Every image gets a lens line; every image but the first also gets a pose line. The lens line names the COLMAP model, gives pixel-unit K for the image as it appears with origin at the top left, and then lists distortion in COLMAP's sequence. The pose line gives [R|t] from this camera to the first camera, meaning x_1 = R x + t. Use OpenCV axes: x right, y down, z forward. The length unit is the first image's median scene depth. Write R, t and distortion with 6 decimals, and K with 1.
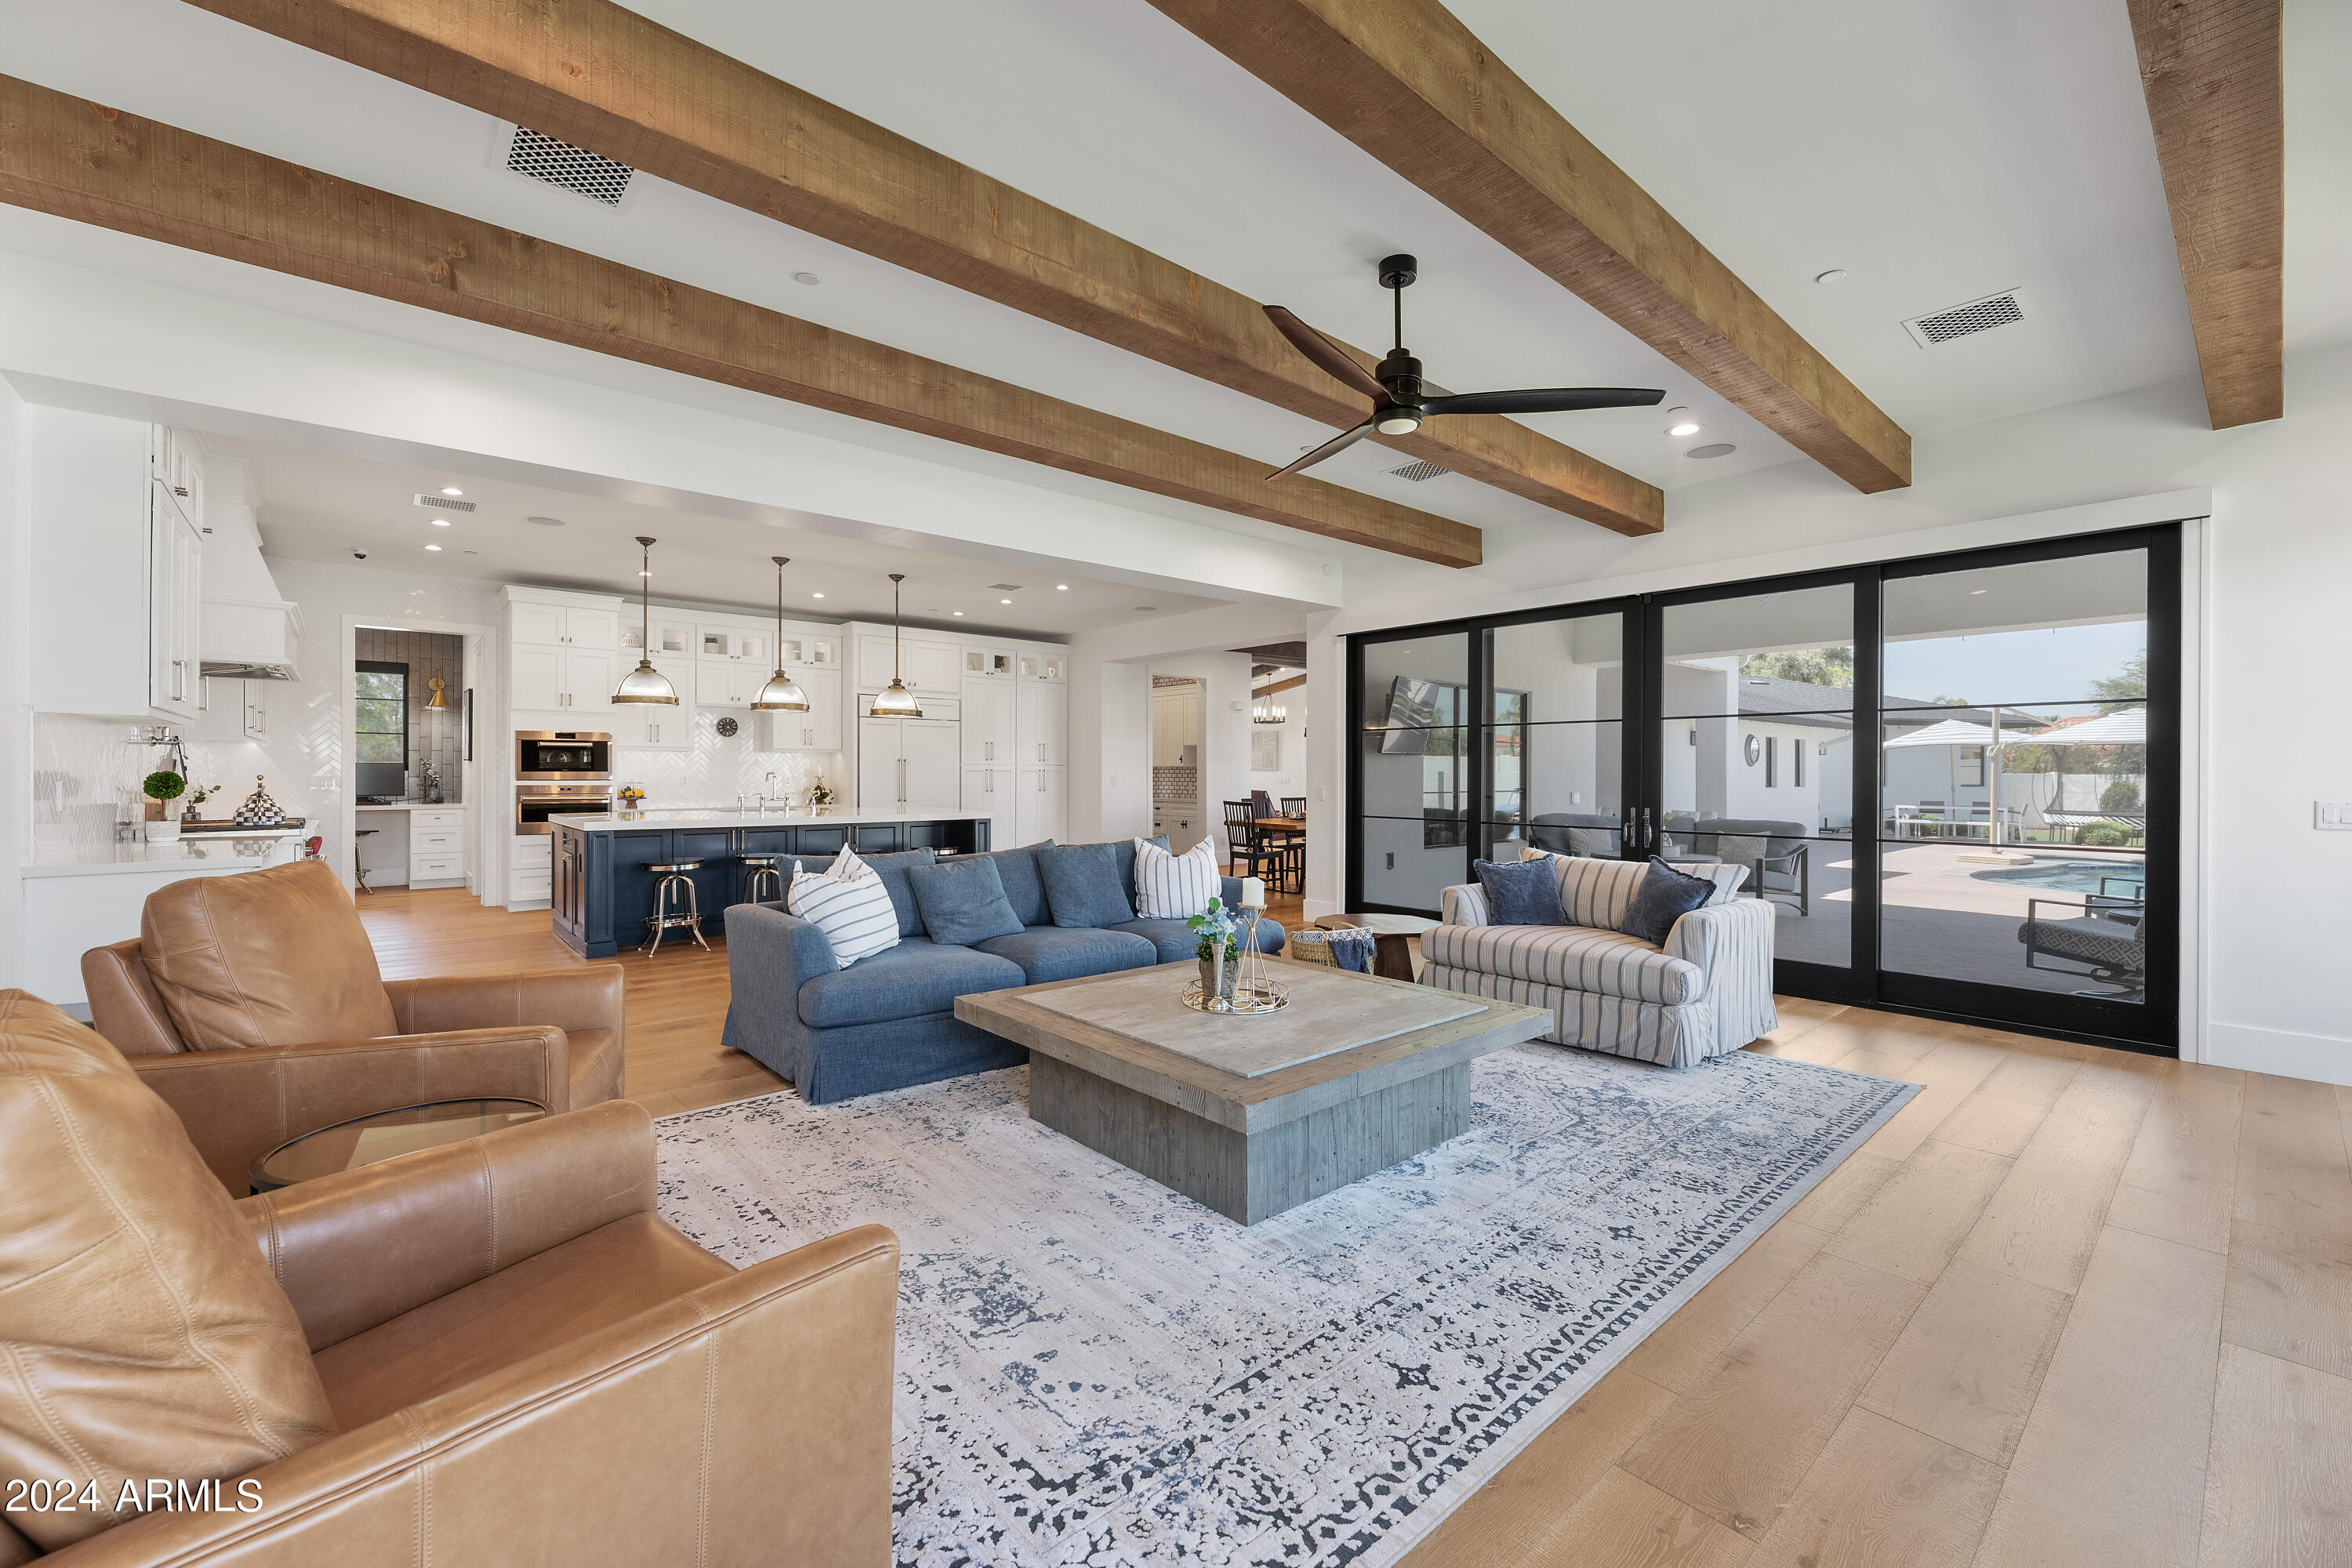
lens RADIAL K [[960.3, 0, 1179.1], [0, 960.3, 776.5], [0, 0, 1]] dist [0.000389, 0.000163]
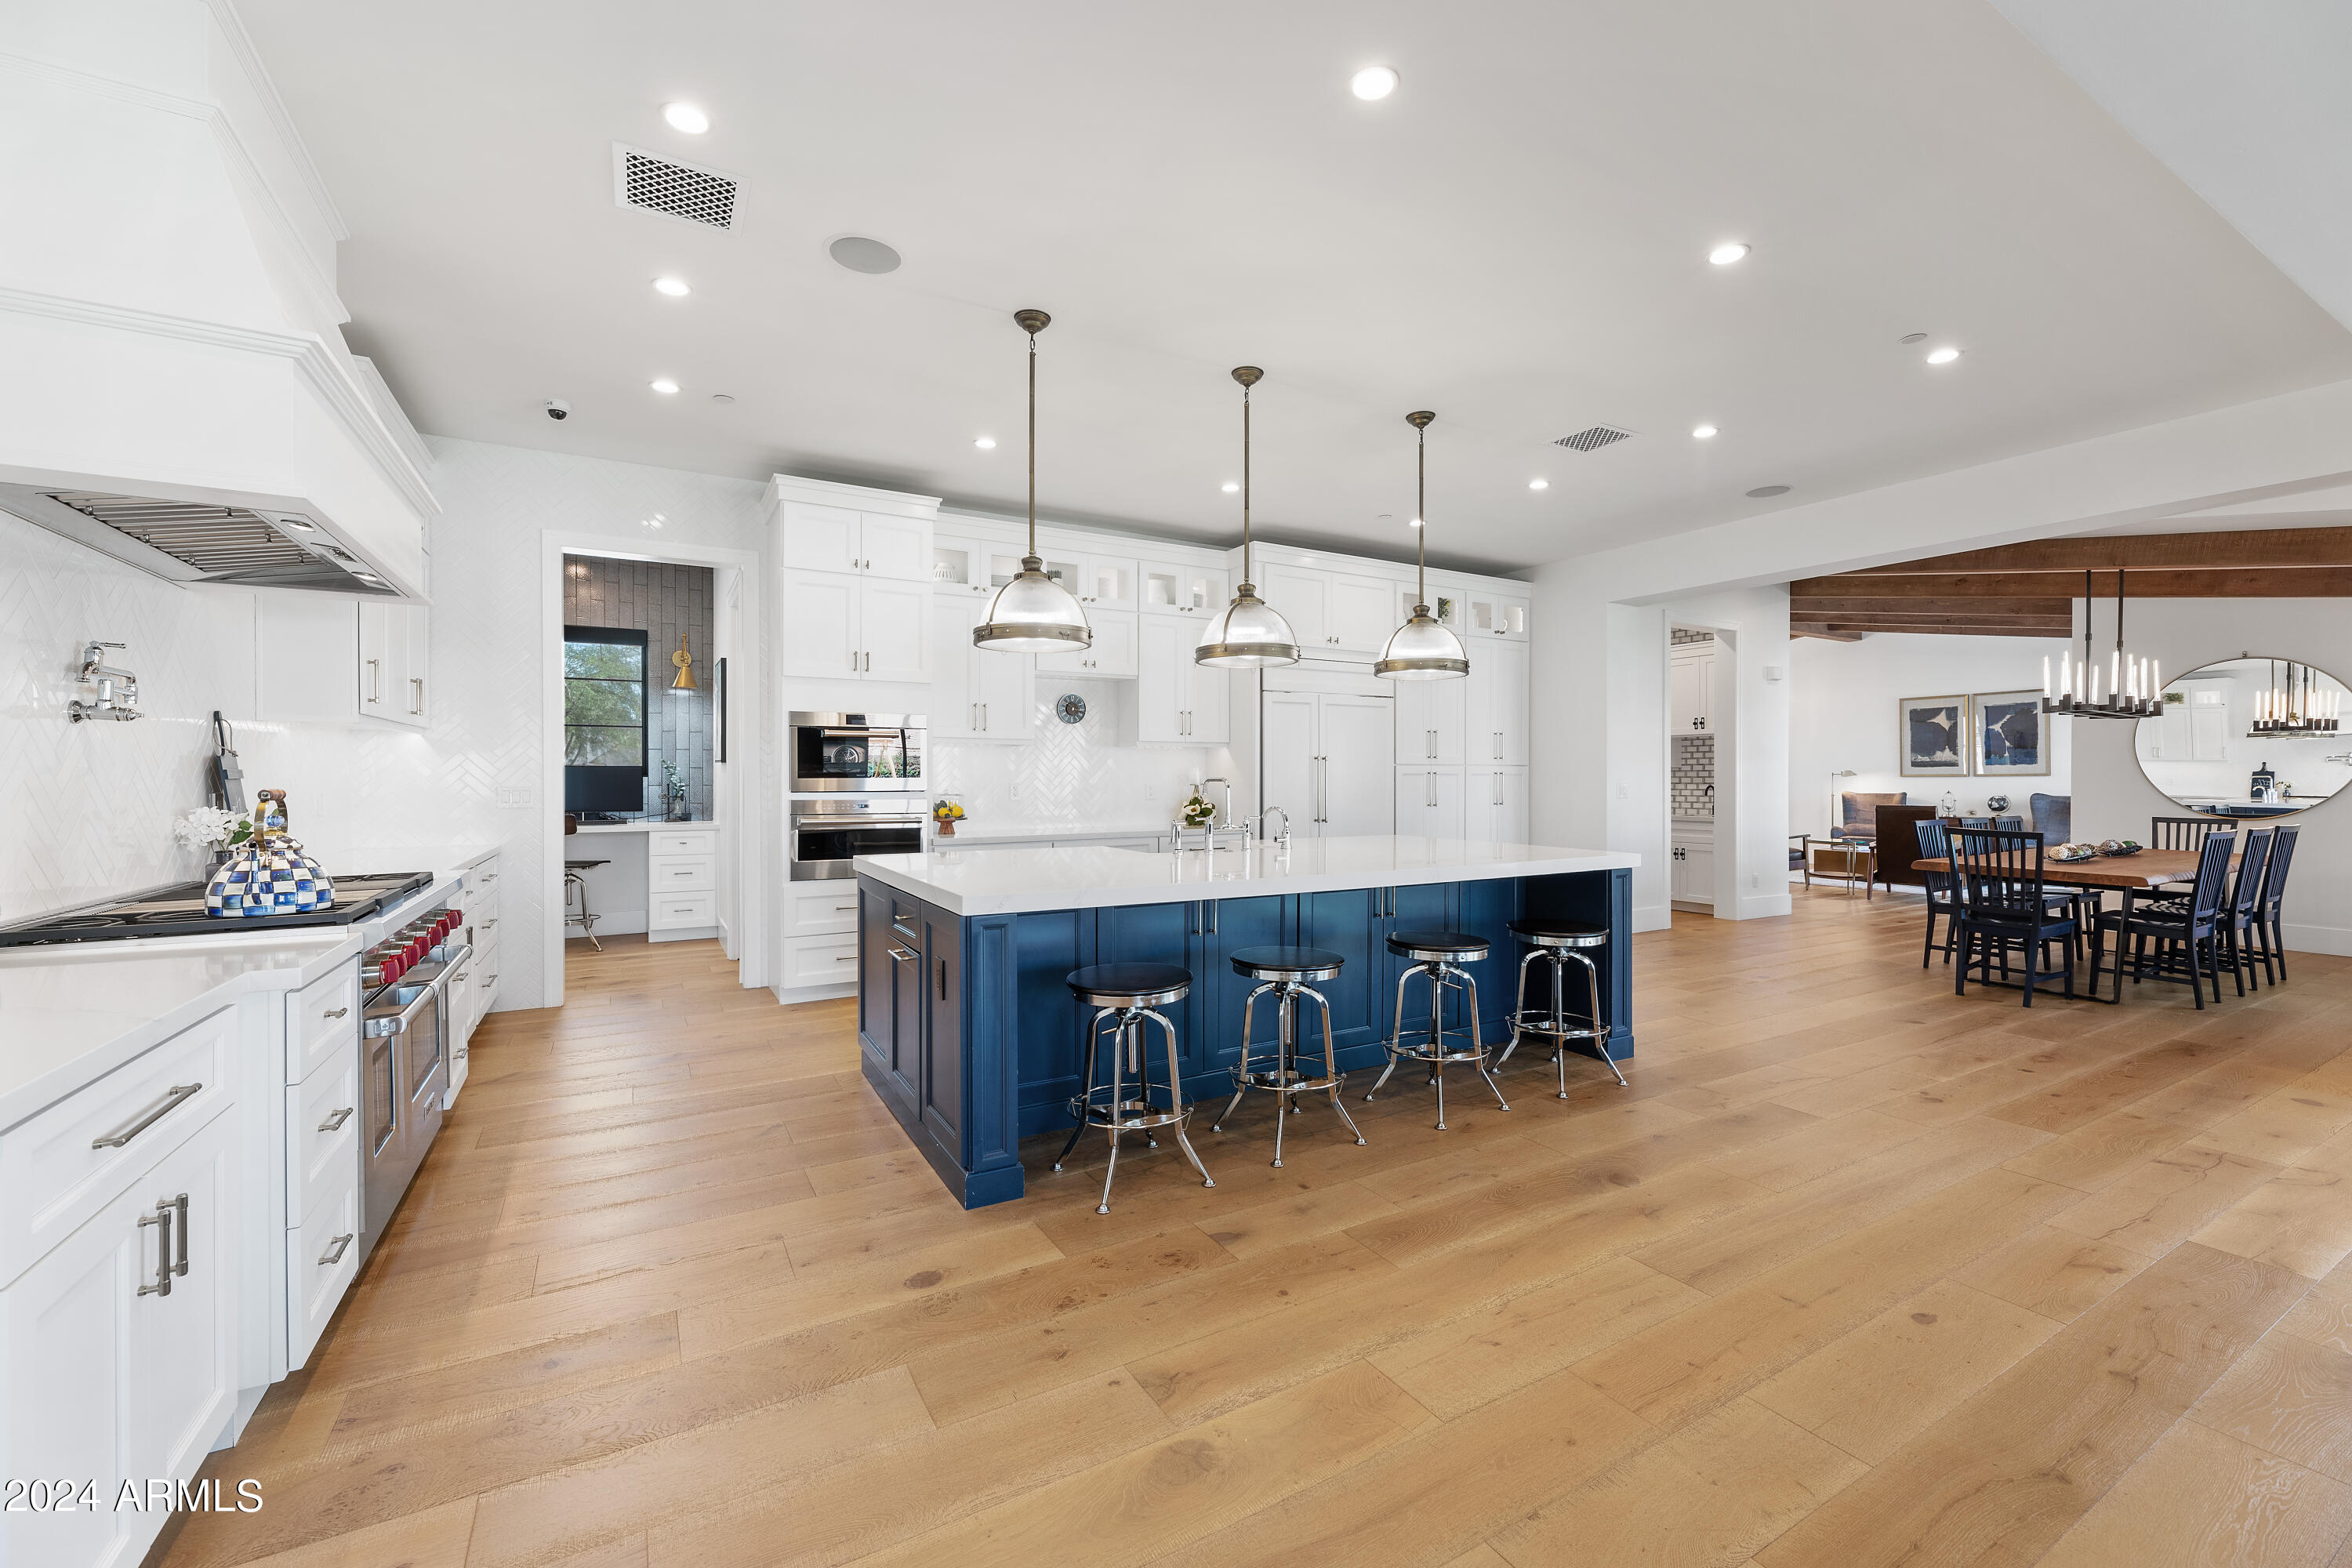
lens RADIAL K [[960.3, 0, 1174.3], [0, 960.3, 783.1], [0, 0, 1]] dist [0.000389, 0.000163]
pose [[0.980955, -0.001523, -0.194230, -0.307462], [0.002147, 0.999993, 0.003005, -0.002887], [0.194225, -0.003364, 0.980951, 0.414624]]
